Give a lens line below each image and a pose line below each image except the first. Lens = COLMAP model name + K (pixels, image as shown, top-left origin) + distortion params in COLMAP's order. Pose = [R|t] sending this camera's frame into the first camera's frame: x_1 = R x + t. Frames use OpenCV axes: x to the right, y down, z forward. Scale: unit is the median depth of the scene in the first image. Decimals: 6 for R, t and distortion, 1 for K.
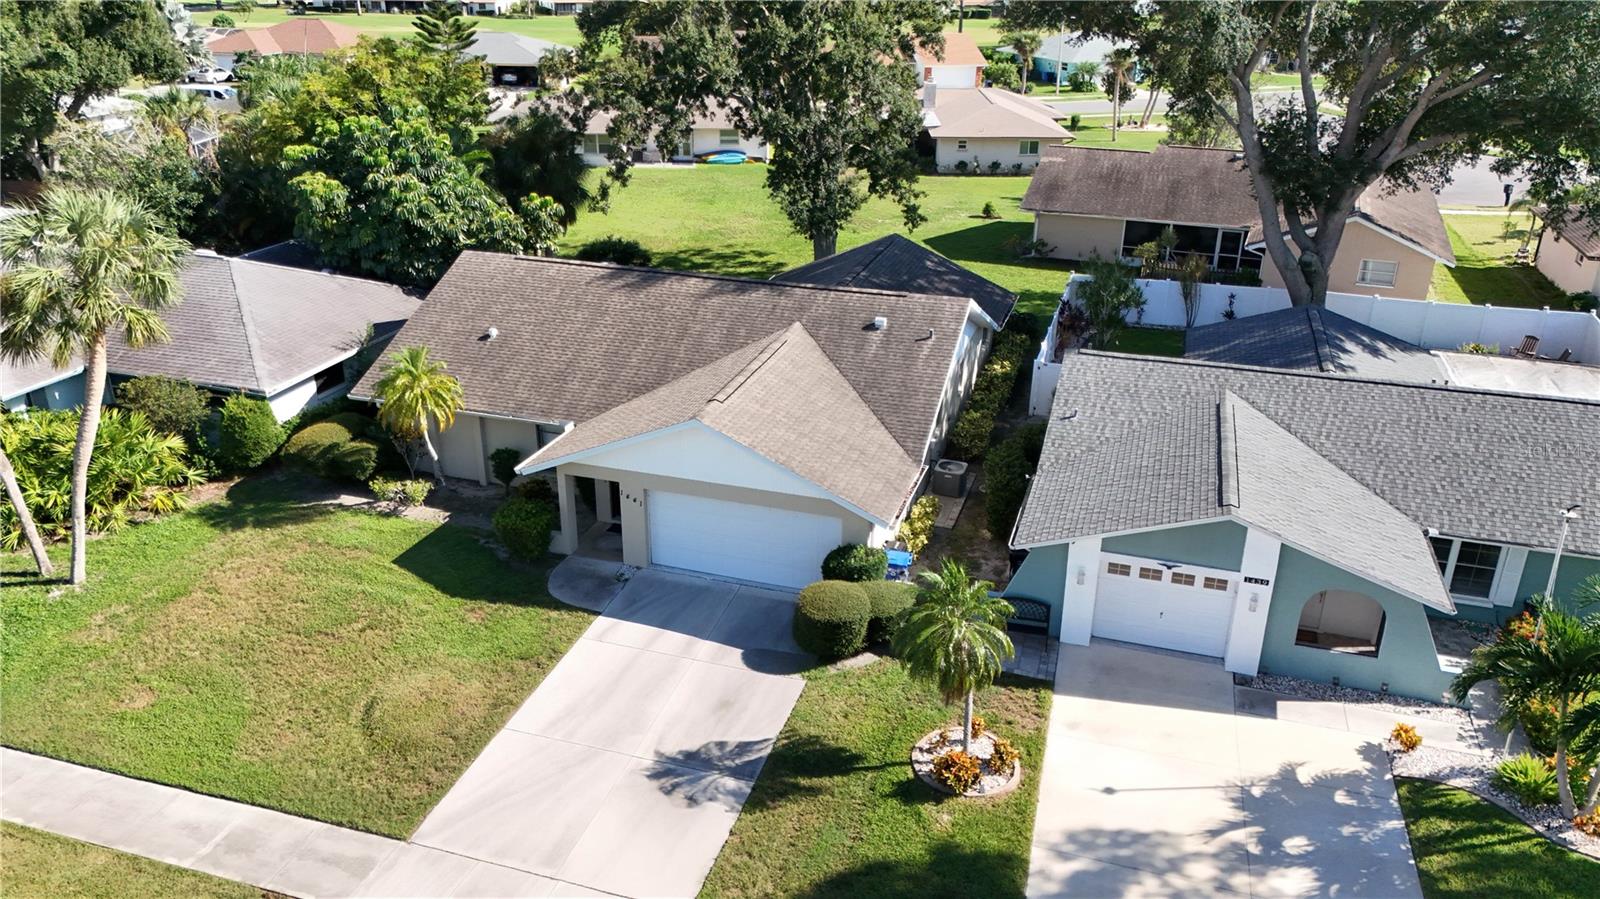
lens RADIAL K [[1166.0, 0, 800.0], [0, 1166.0, 449.5], [0, 0, 1]] dist [0.002687, 0.001754]
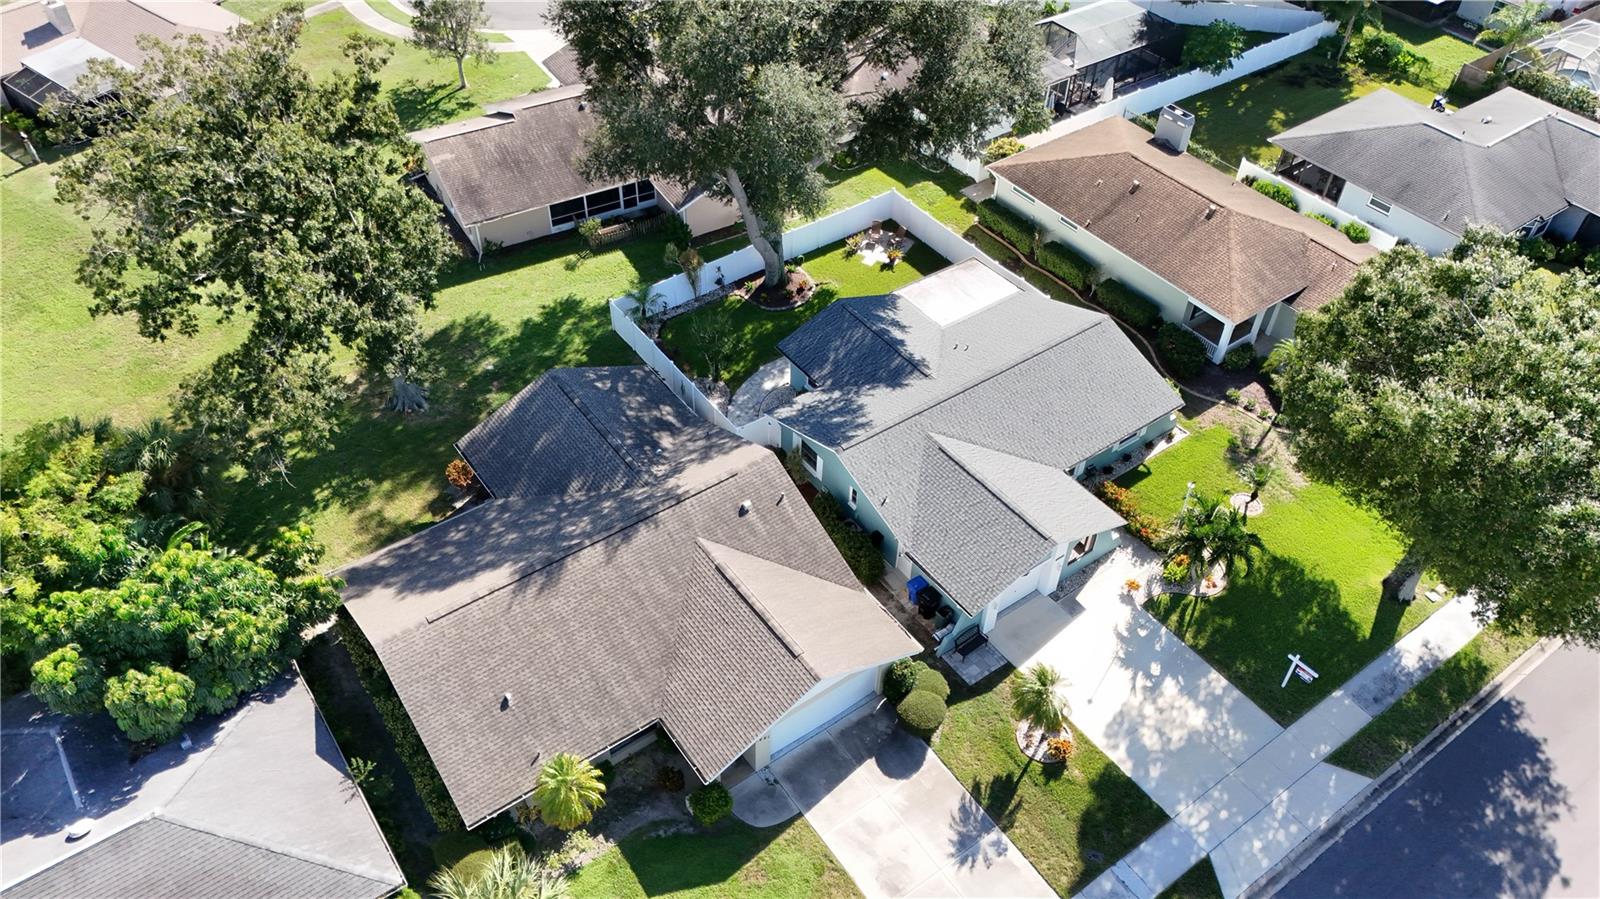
lens RADIAL K [[1166.0, 0, 800.0], [0, 1166.0, 449.5], [0, 0, 1]] dist [0.002687, 0.001754]
pose [[0.589921, -0.541787, 0.598715, -0.911129], [0.292033, 0.834442, 0.467358, -1.054744], [-0.752802, -0.100859, 0.650474, 0.097609]]
